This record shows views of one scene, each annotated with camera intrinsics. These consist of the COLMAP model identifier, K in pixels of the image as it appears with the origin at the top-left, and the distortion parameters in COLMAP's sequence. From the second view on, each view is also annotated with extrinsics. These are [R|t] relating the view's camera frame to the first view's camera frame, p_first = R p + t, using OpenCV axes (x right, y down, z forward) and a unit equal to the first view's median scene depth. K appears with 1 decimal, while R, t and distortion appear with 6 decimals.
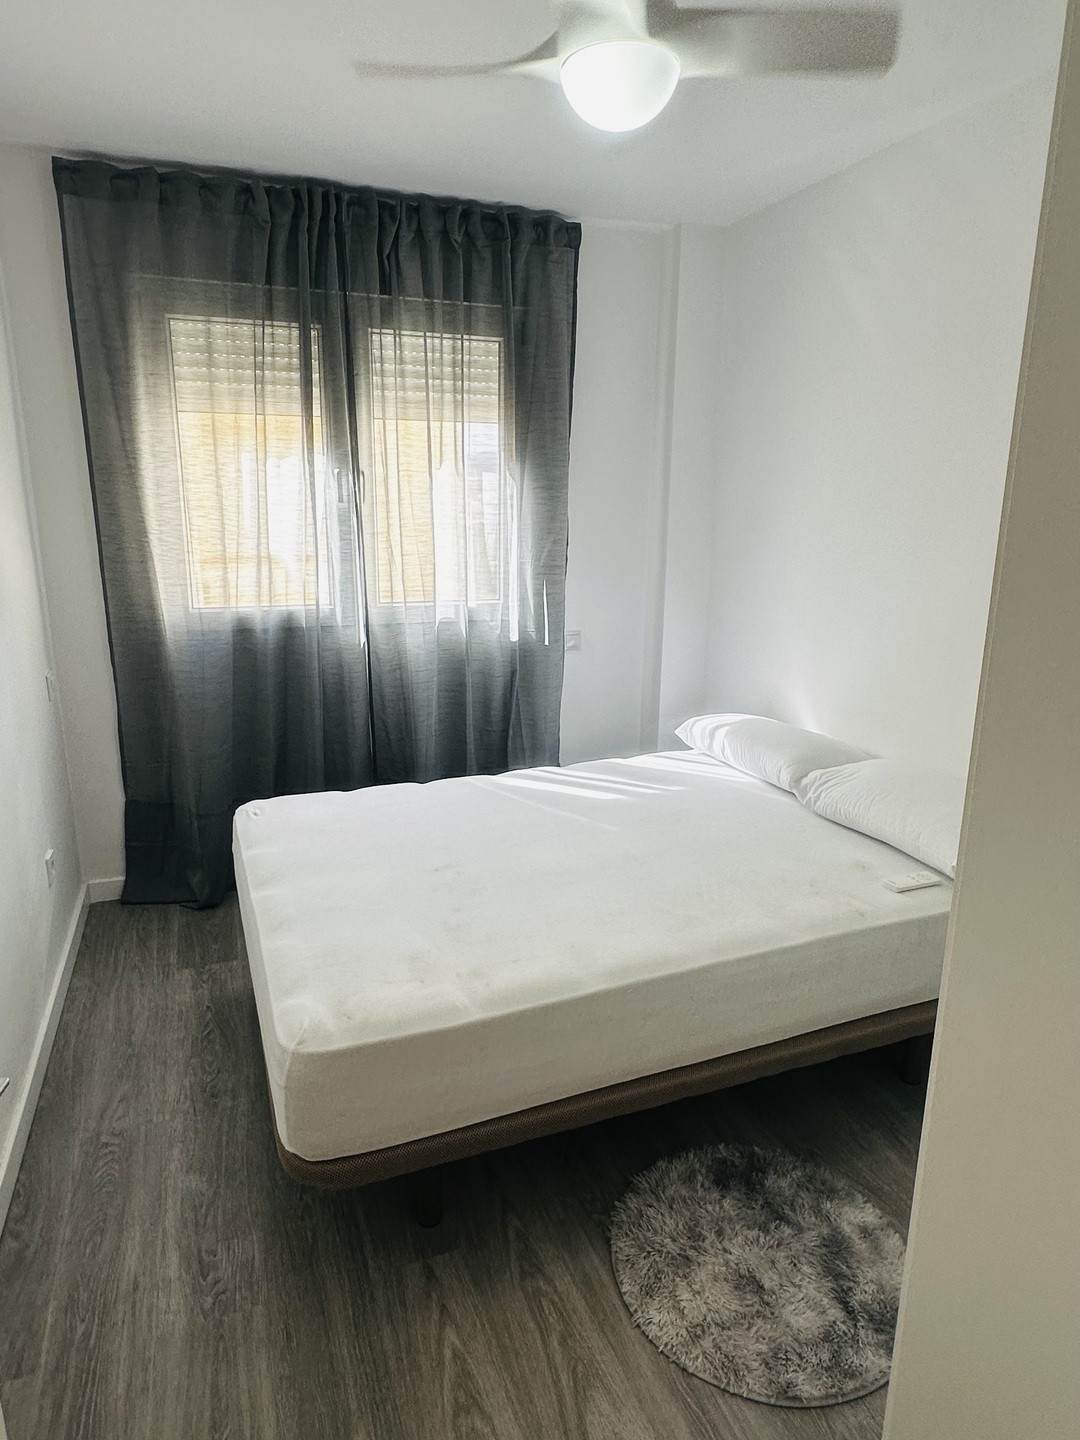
lens RADIAL K [[880.1, 0, 540.0], [0, 880.1, 720.0], [0, 0, 1]] dist [-0.001058, 0.000706]
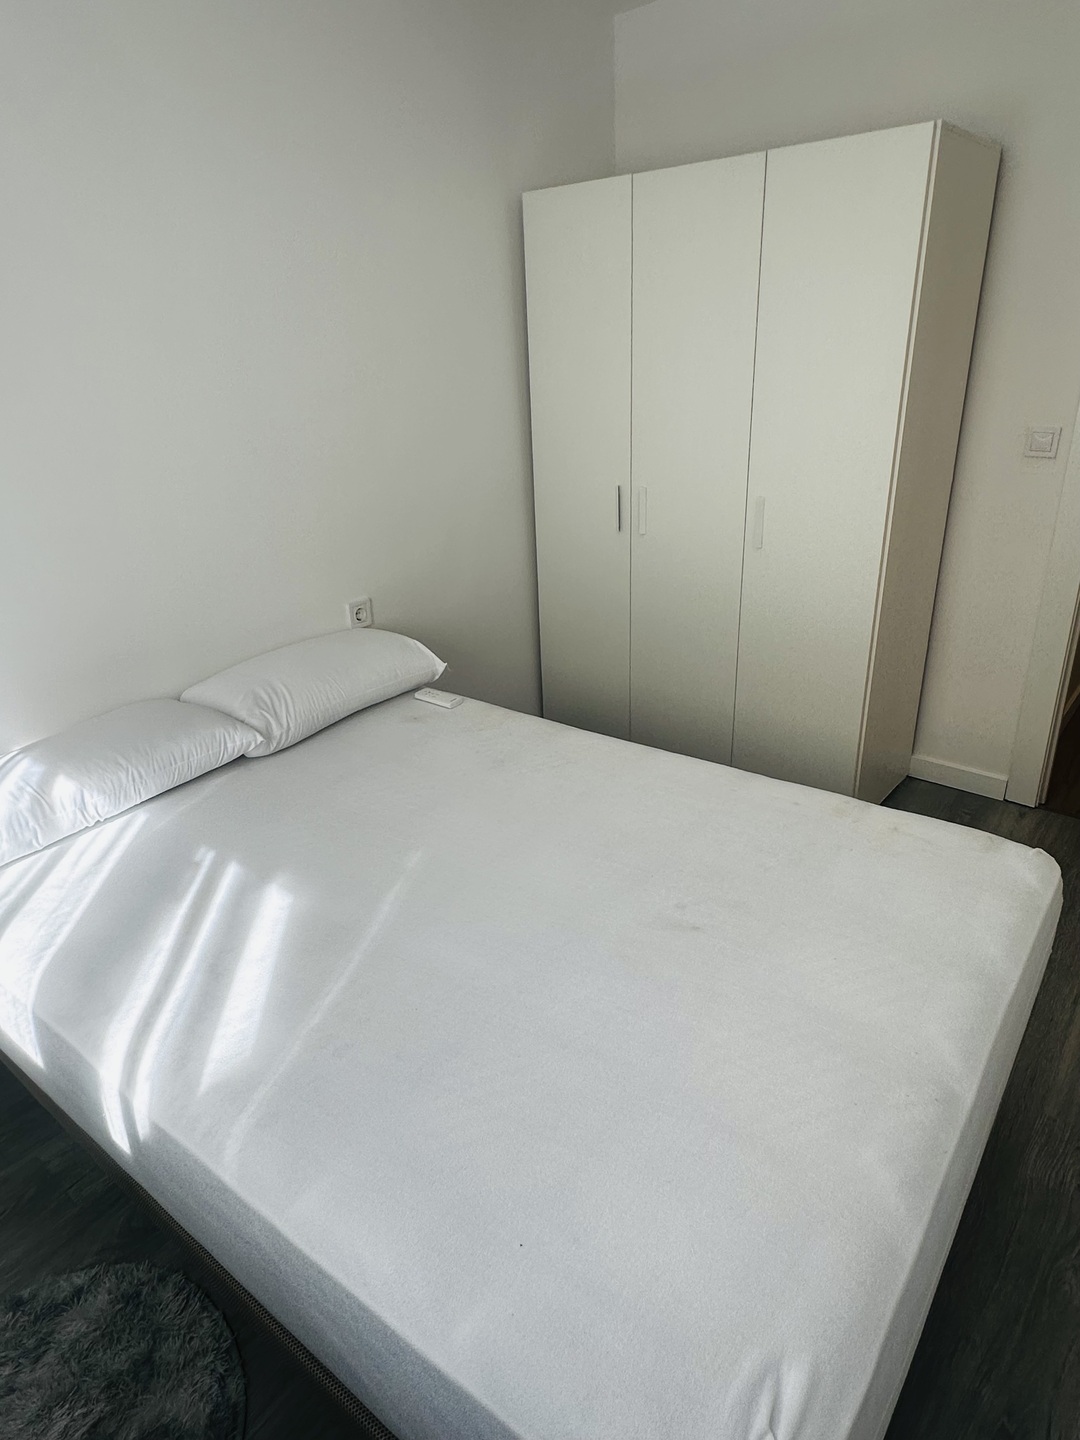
lens RADIAL K [[880.1, 0, 540.0], [0, 880.1, 720.0], [0, 0, 1]] dist [-0.001058, 0.000706]
pose [[-0.507258, -0.314419, 0.802390, -0.416511], [0.243911, 0.840620, 0.483596, -0.237285], [-0.826557, 0.441020, -0.349721, 0.980498]]
